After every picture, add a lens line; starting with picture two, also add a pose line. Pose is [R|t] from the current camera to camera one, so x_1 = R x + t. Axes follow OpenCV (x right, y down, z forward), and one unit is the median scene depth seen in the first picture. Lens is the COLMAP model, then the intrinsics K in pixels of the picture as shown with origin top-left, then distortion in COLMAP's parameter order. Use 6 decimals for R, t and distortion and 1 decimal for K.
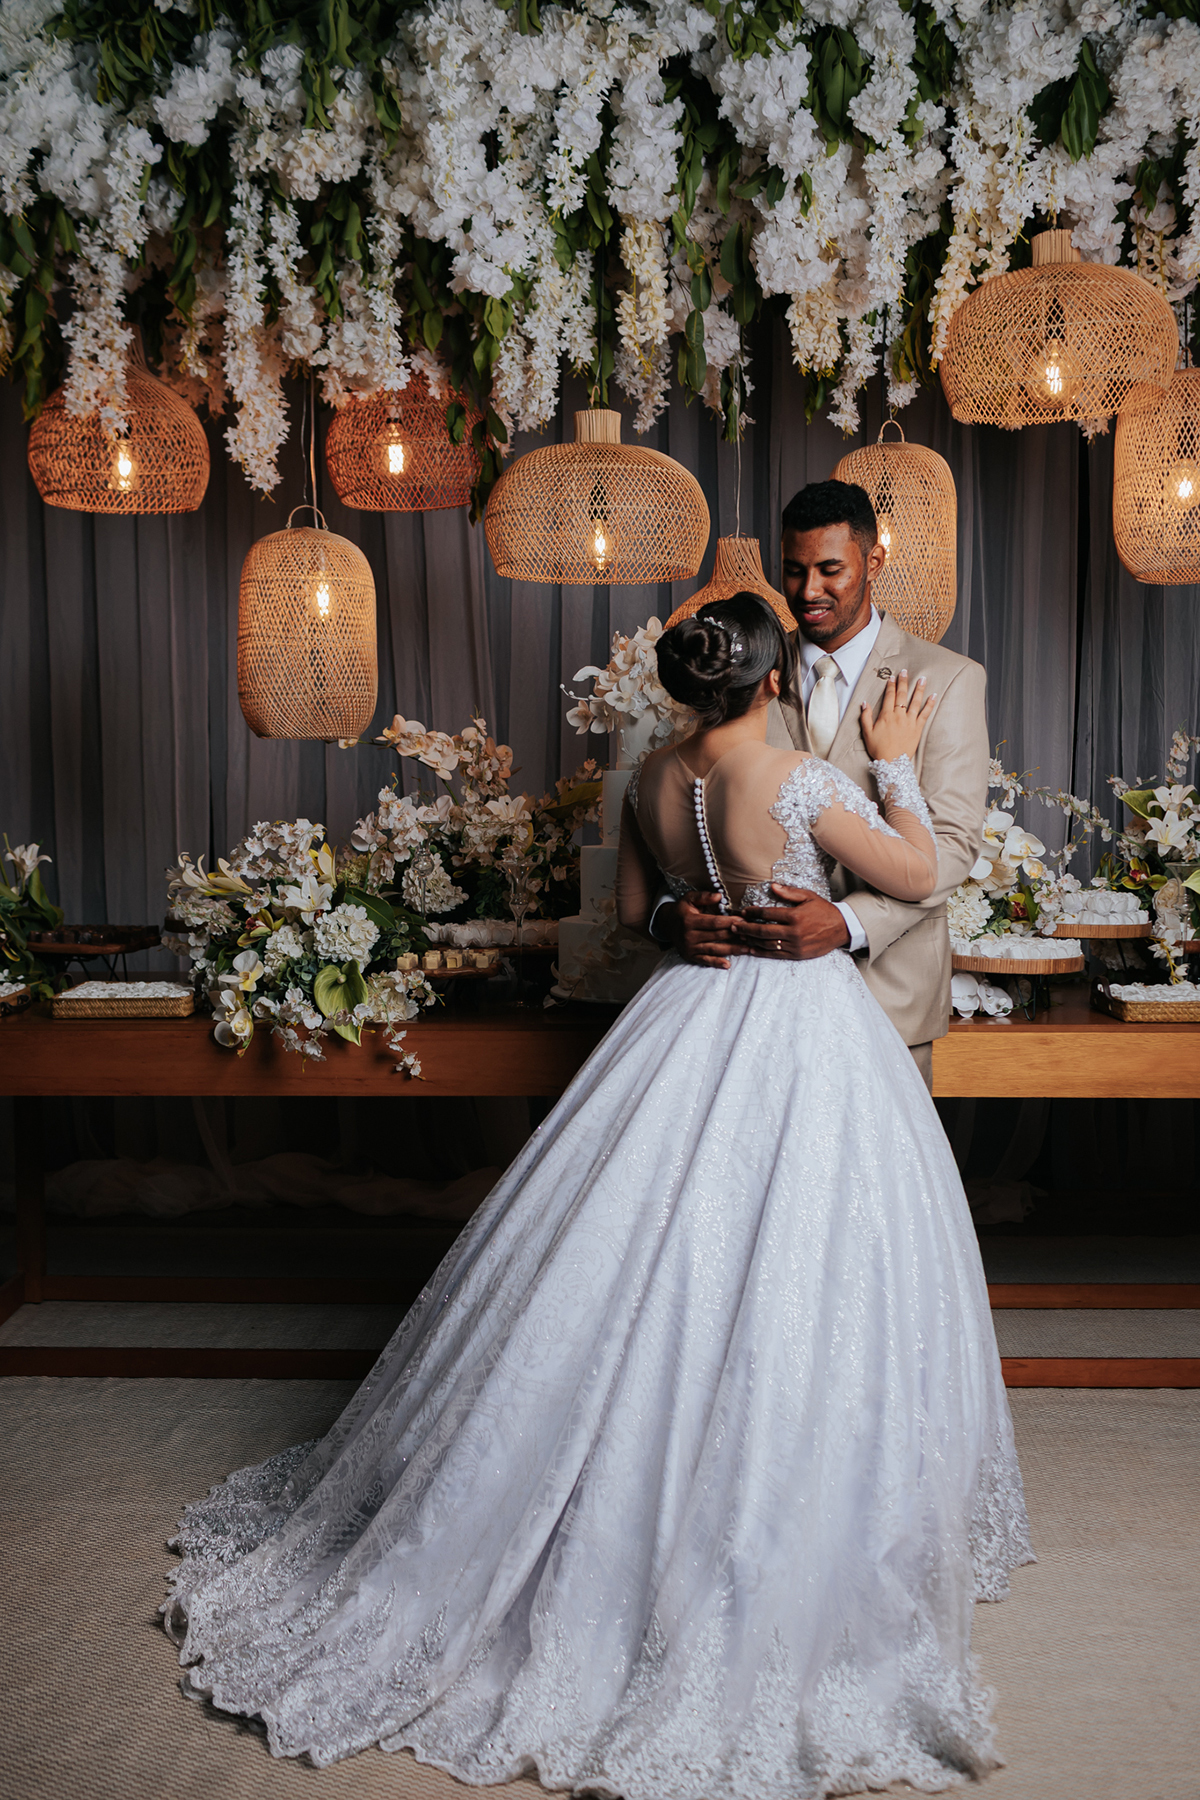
lens RADIAL K [[1819.0, 0, 608.1], [0, 1819.0, 933.2], [0, 0, 1]] dist [0.001649, -0.000153]
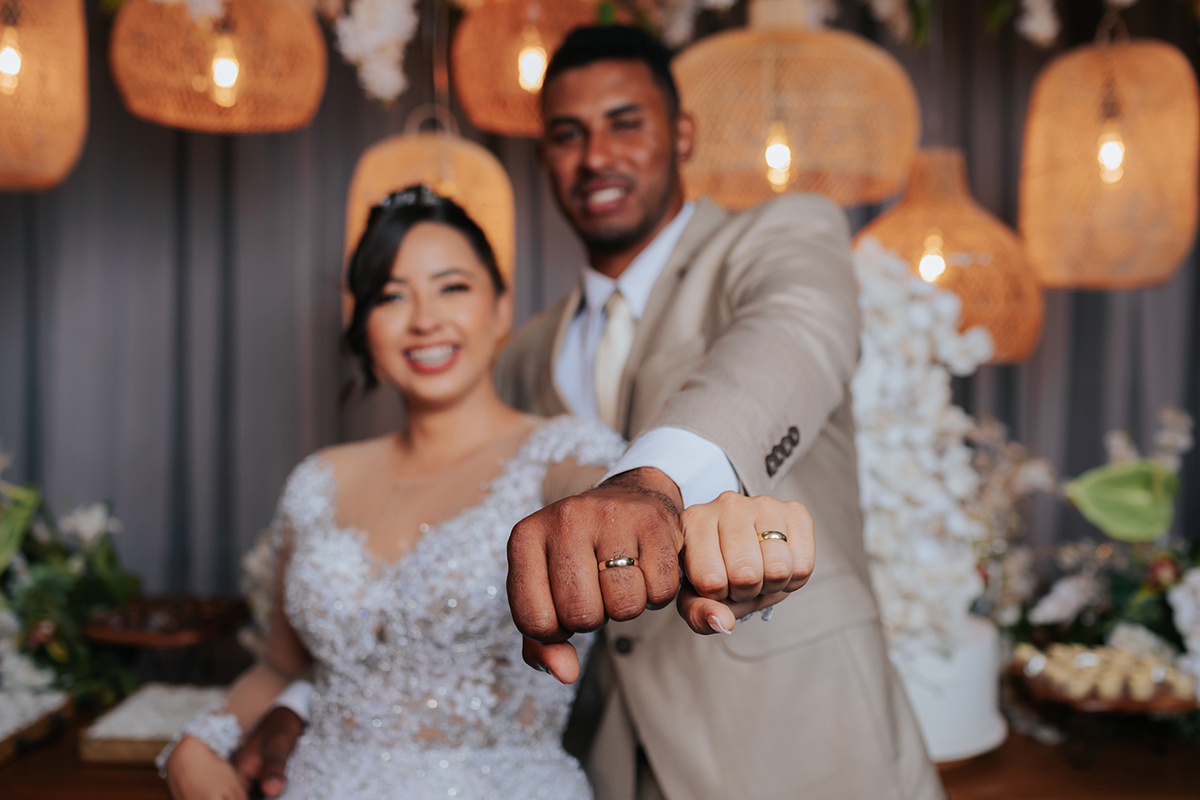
lens RADIAL K [[1166.0, 0, 600.0], [0, 1166.0, 400.0], [0, 0, 1]] dist [0.001669, 0.002965]
pose [[0.999731, 0.007727, -0.021855, -0.078655], [-0.009245, 0.997487, -0.070237, -0.066095], [0.021257, 0.070420, 0.997291, 0.490675]]
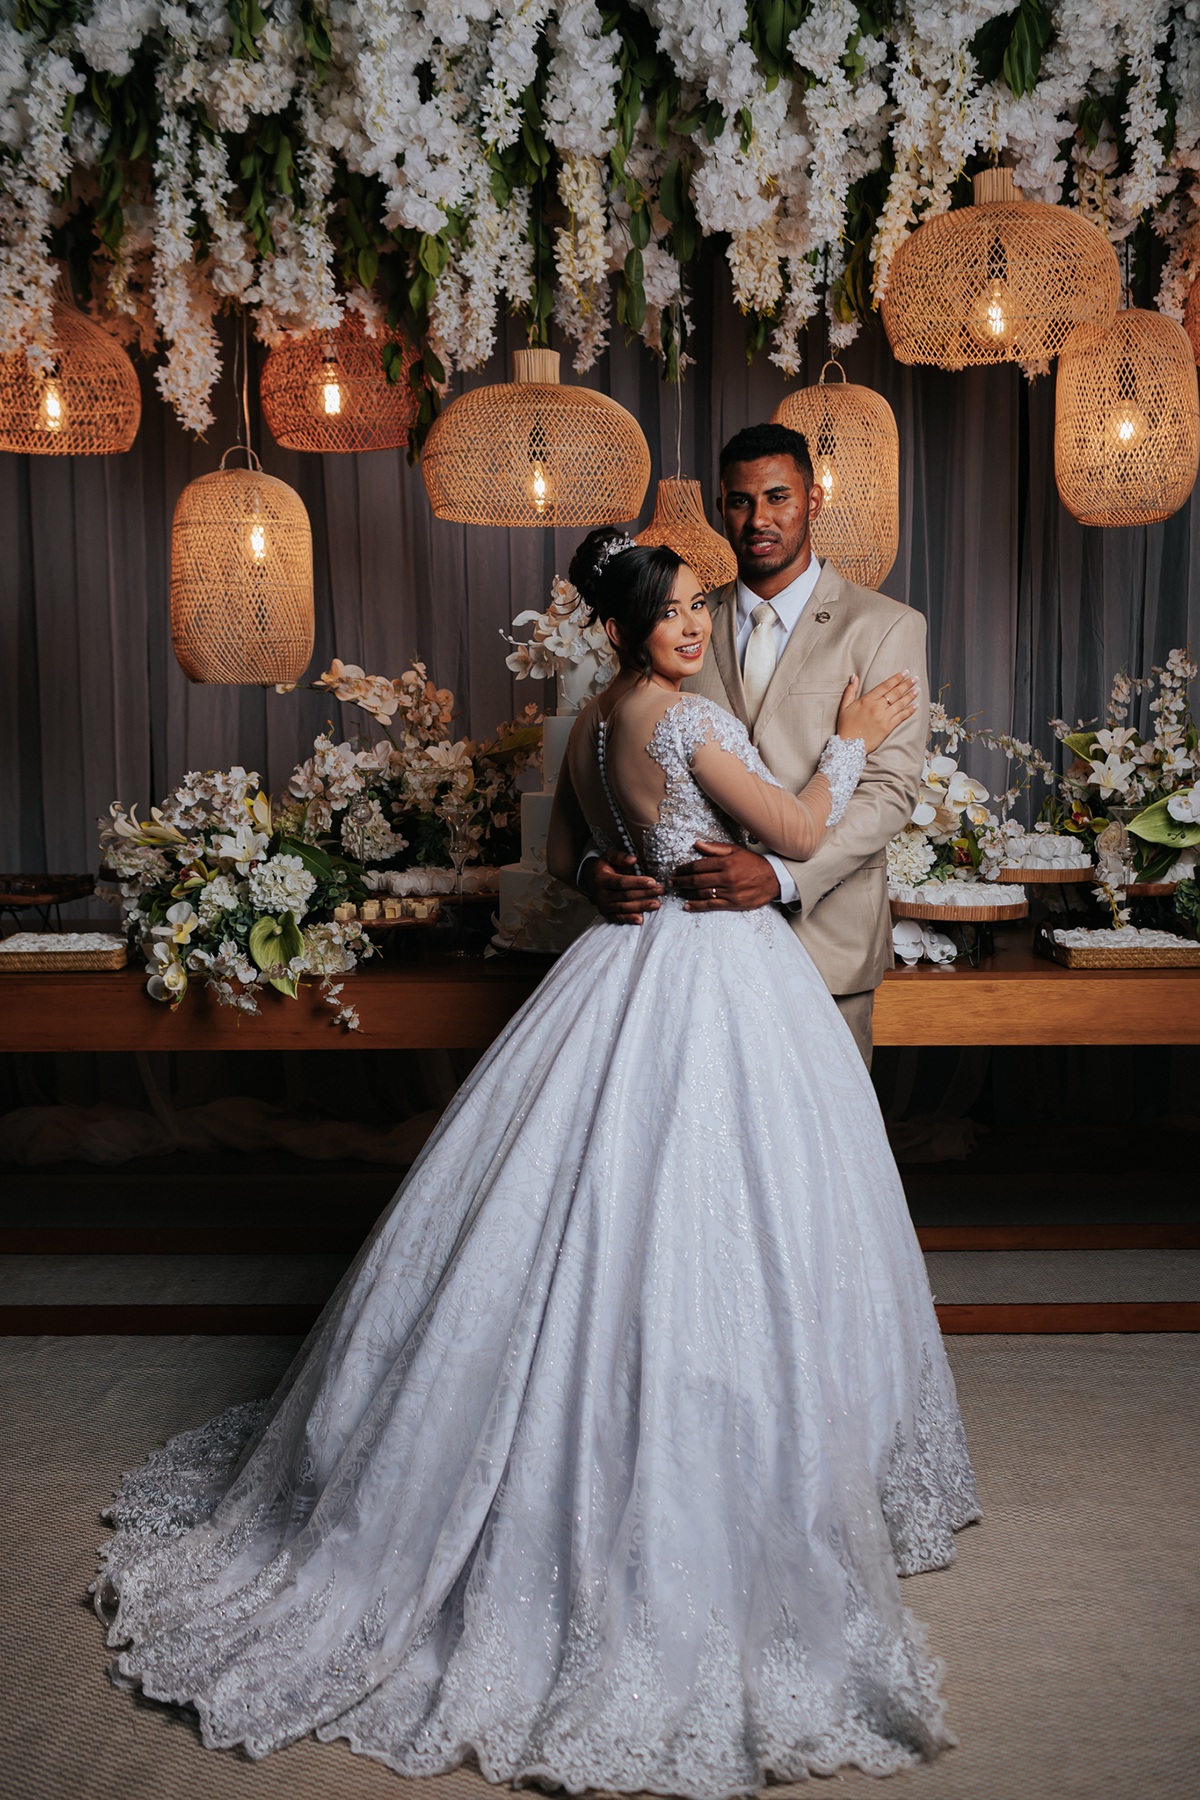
lens RADIAL K [[1771.3, 0, 609.2], [0, 1771.3, 884.1], [0, 0, 1]] dist [0.004701, -0.005476]
pose [[0.999575, -0.005831, 0.028579, 0.004868], [0.005467, 0.999904, 0.012770, -0.010404], [-0.028650, -0.012608, 0.999510, 0.036820]]
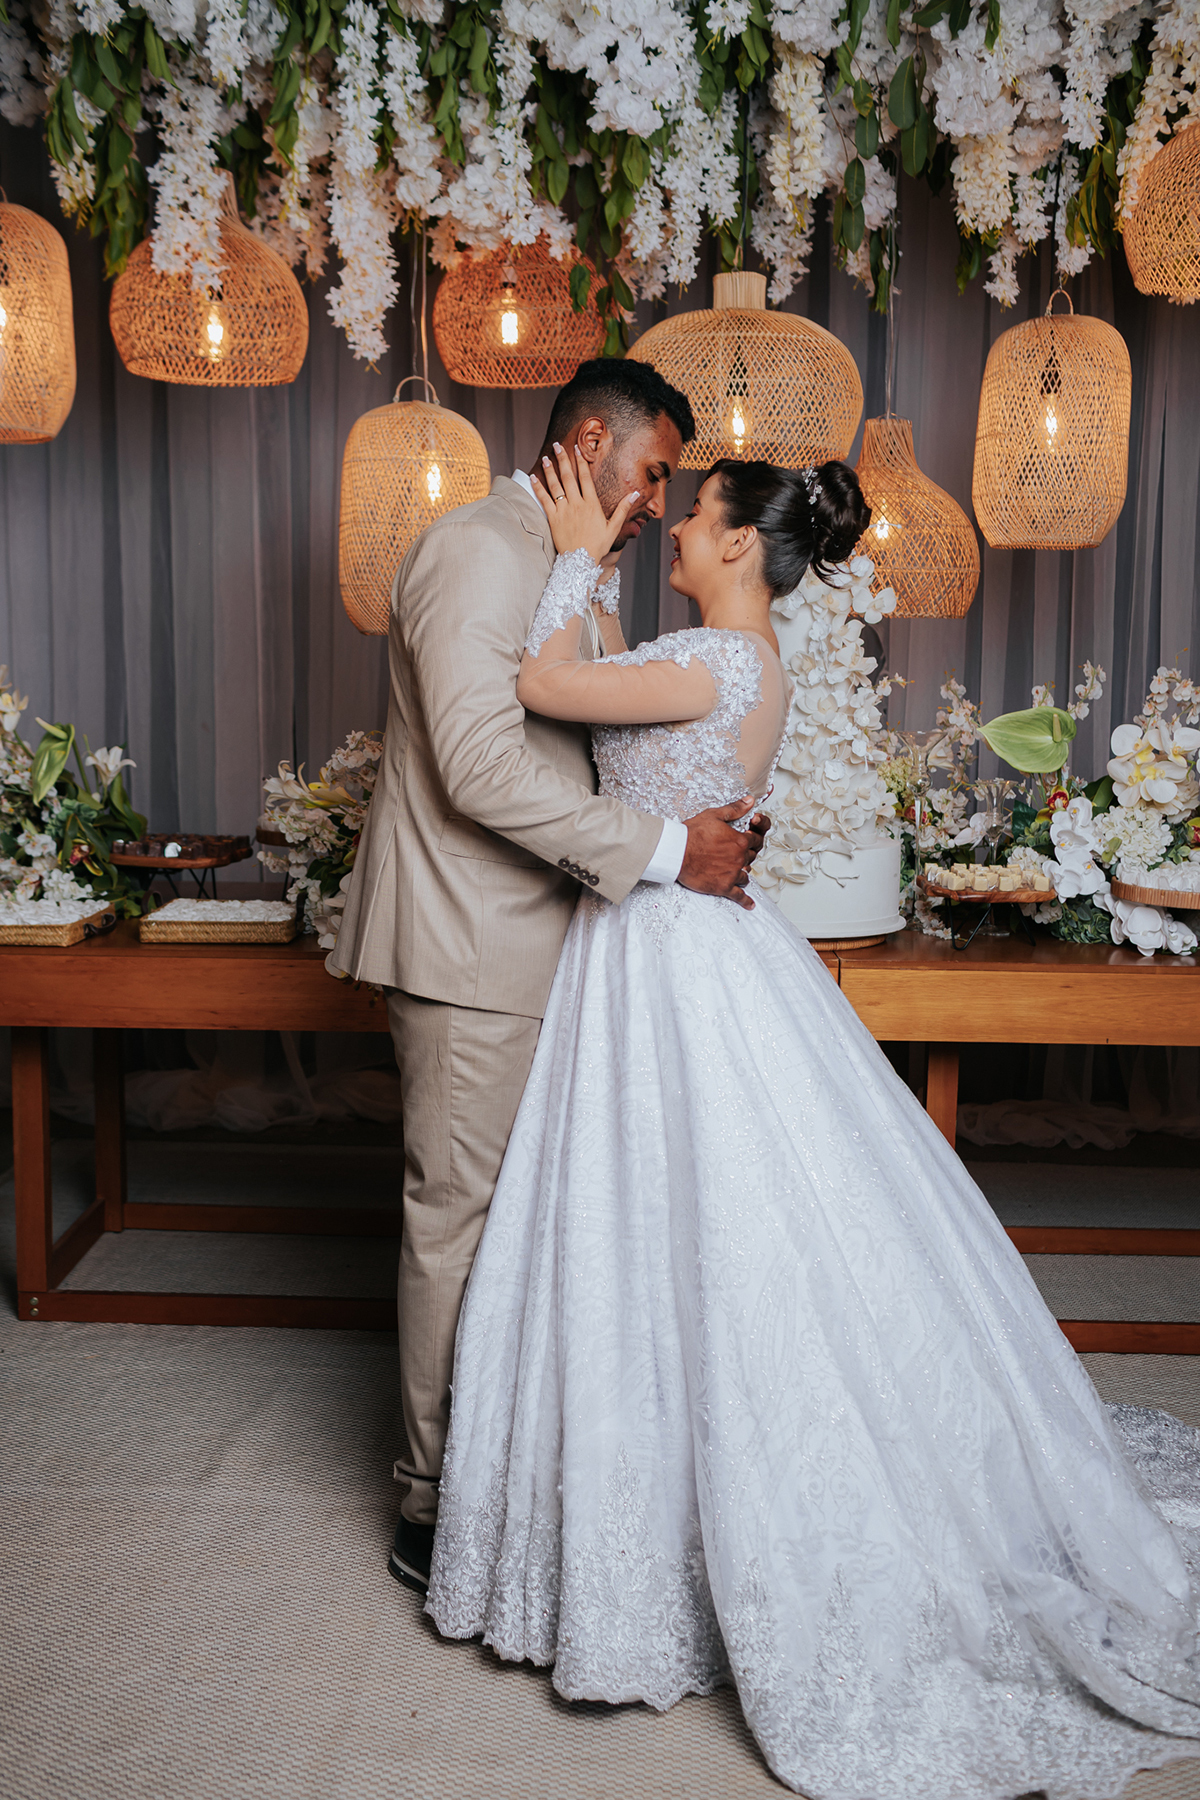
lens RADIAL K [[1714.6, 0, 611.2], [0, 1714.6, 905.0], [0, 0, 1]] dist [0.002066, 0.001023]
pose [[0.999864, 0.014605, -0.007706, -0.060830], [-0.014190, 0.998577, 0.051402, -0.018170], [0.008446, -0.051285, 0.998648, 0.139286]]
